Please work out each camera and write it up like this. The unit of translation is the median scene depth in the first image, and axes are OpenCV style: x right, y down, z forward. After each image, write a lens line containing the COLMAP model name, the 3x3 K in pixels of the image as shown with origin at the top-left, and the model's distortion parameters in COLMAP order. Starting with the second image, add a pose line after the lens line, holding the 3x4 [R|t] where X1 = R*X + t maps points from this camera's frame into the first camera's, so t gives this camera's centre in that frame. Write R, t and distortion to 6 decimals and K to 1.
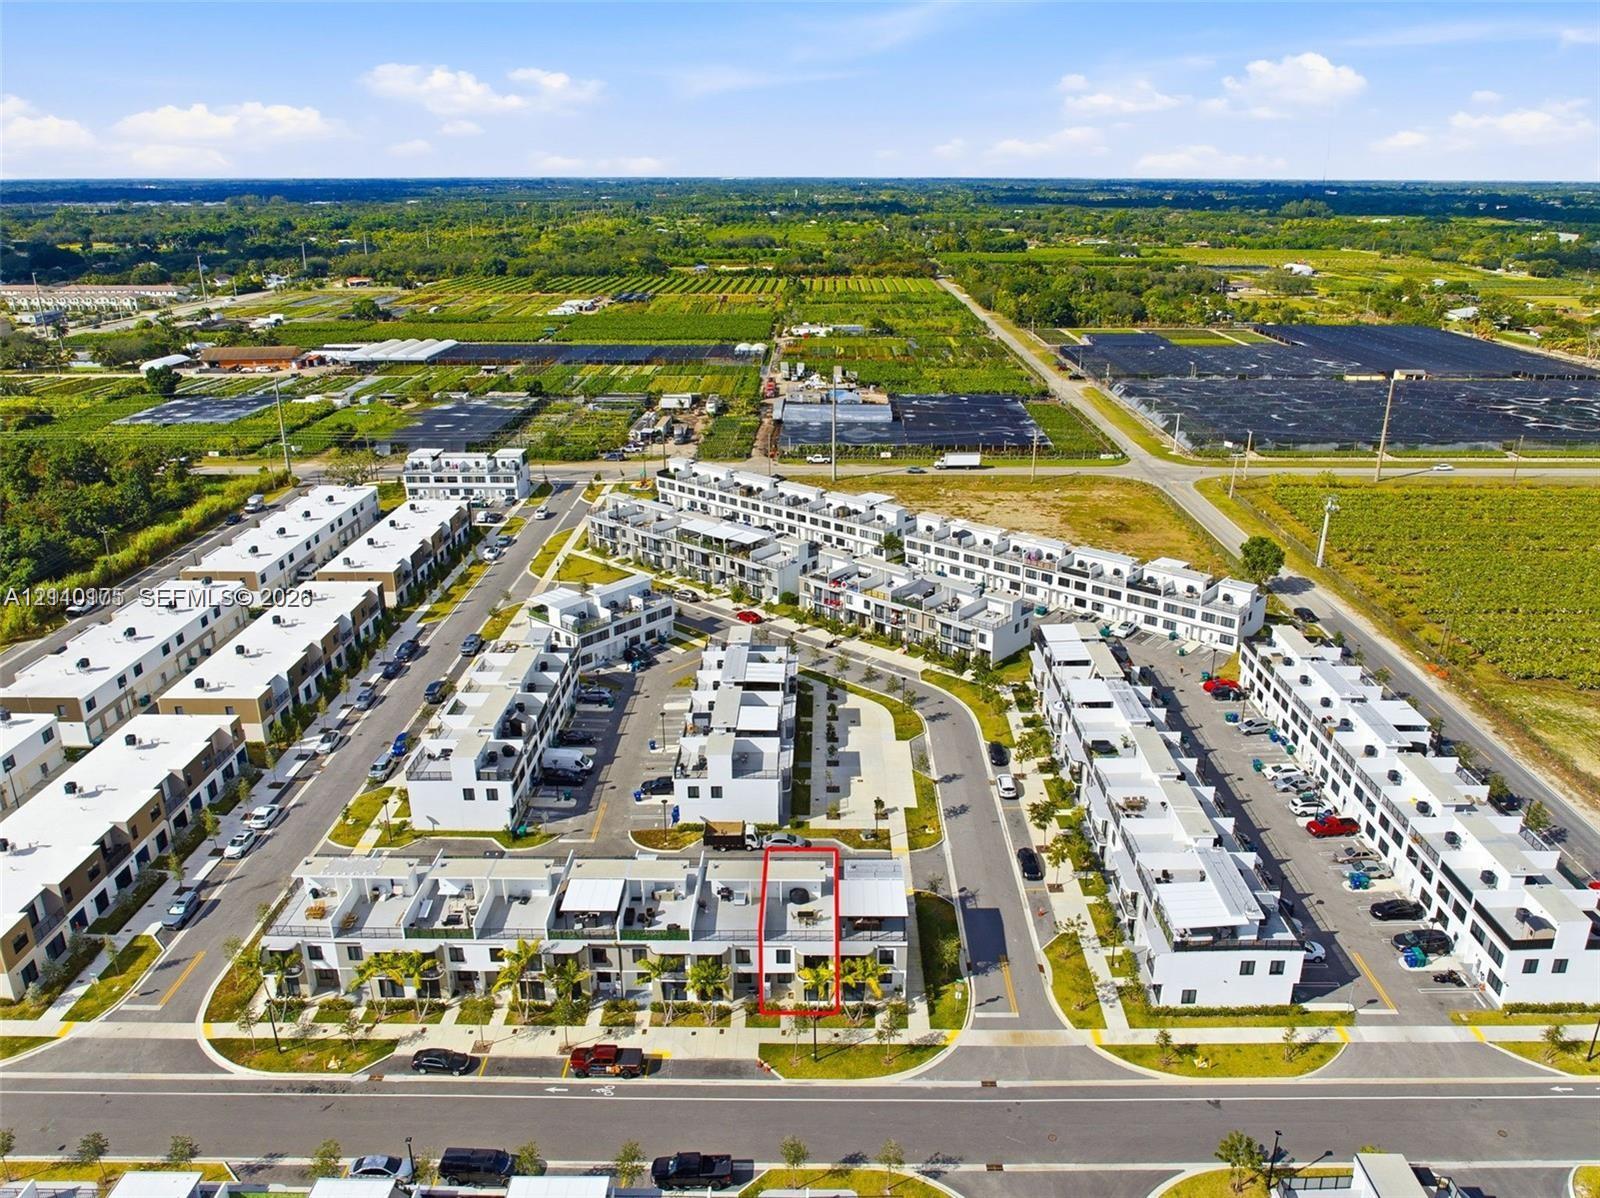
lens RADIAL K [[1147.6, 0, 823.1], [0, 1147.6, 603.6], [0, 0, 1]] dist [-0.001507, 0.000737]
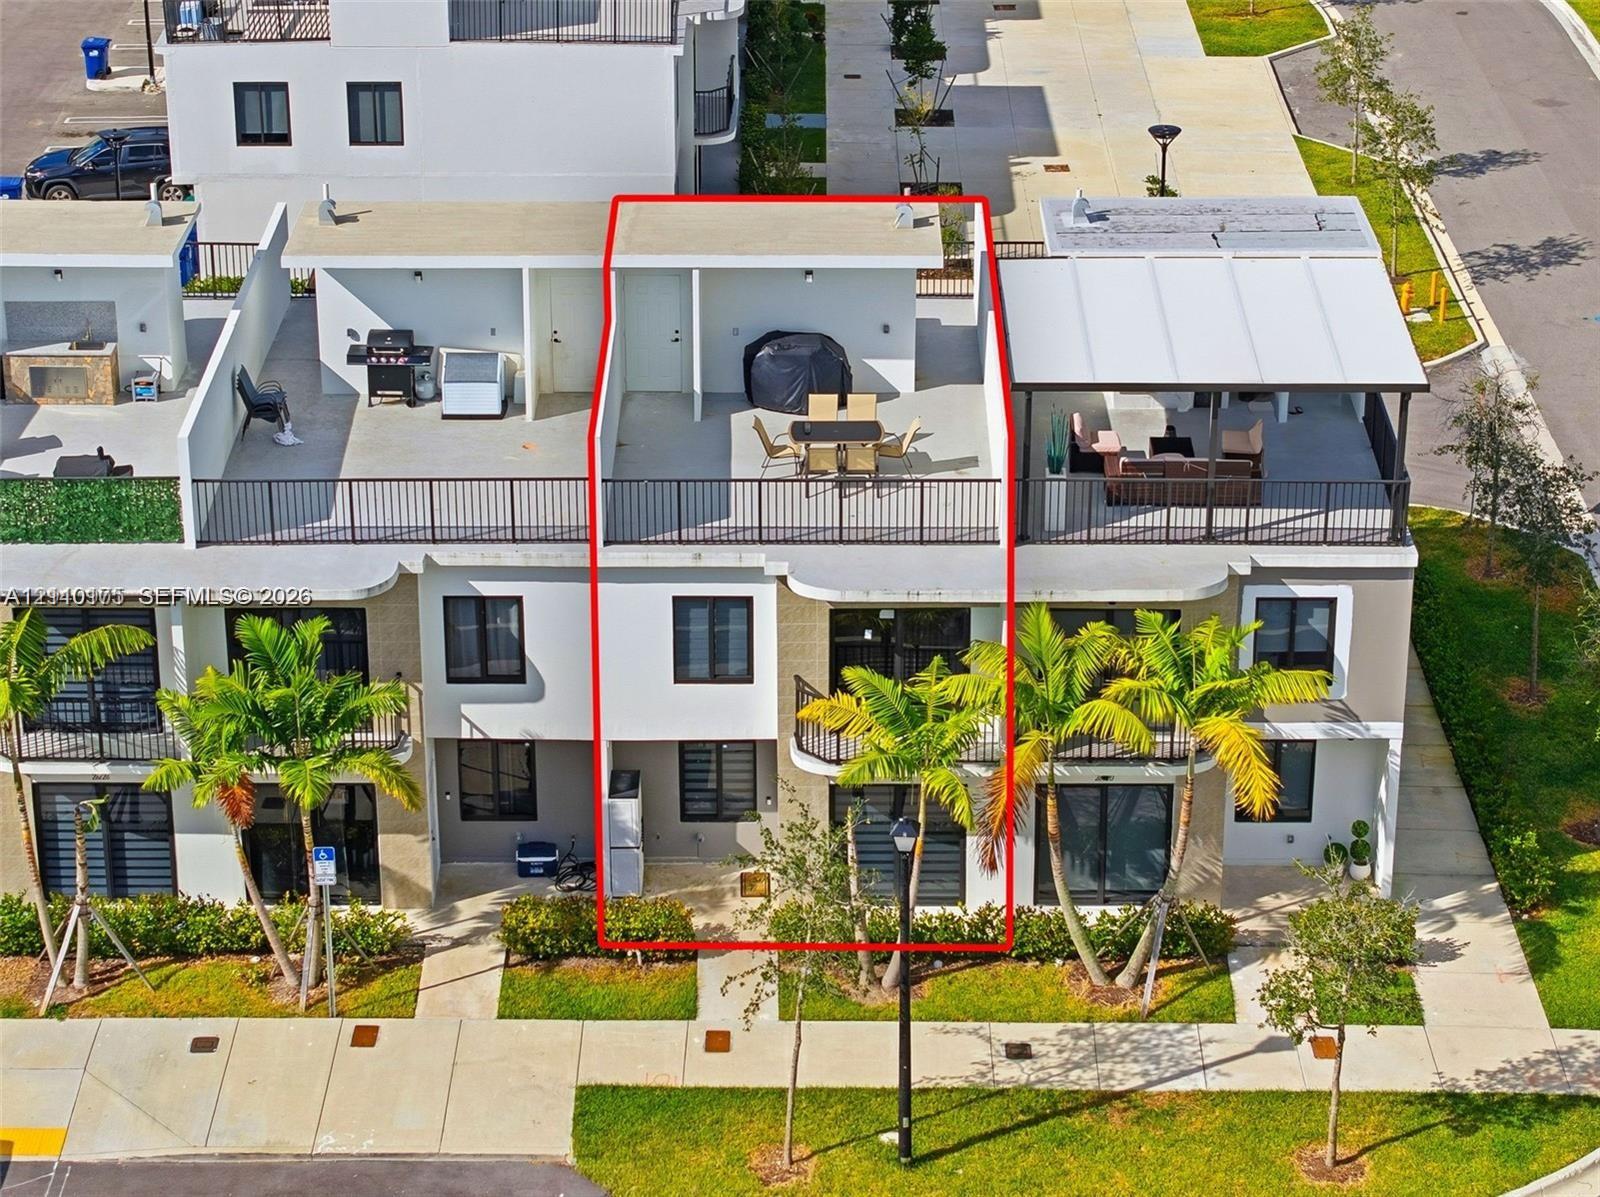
lens RADIAL K [[3632.7, 0, 800.0], [0, 3632.7, 598.5], [0, 0, 1]] dist [0.032481, 0.594668]
pose [[0.999999, -0.000677, -0.000849, -0.020881], [0.000730, 0.997942, 0.064115, 0.264439], [0.000804, -0.064115, 0.997942, 0.438226]]
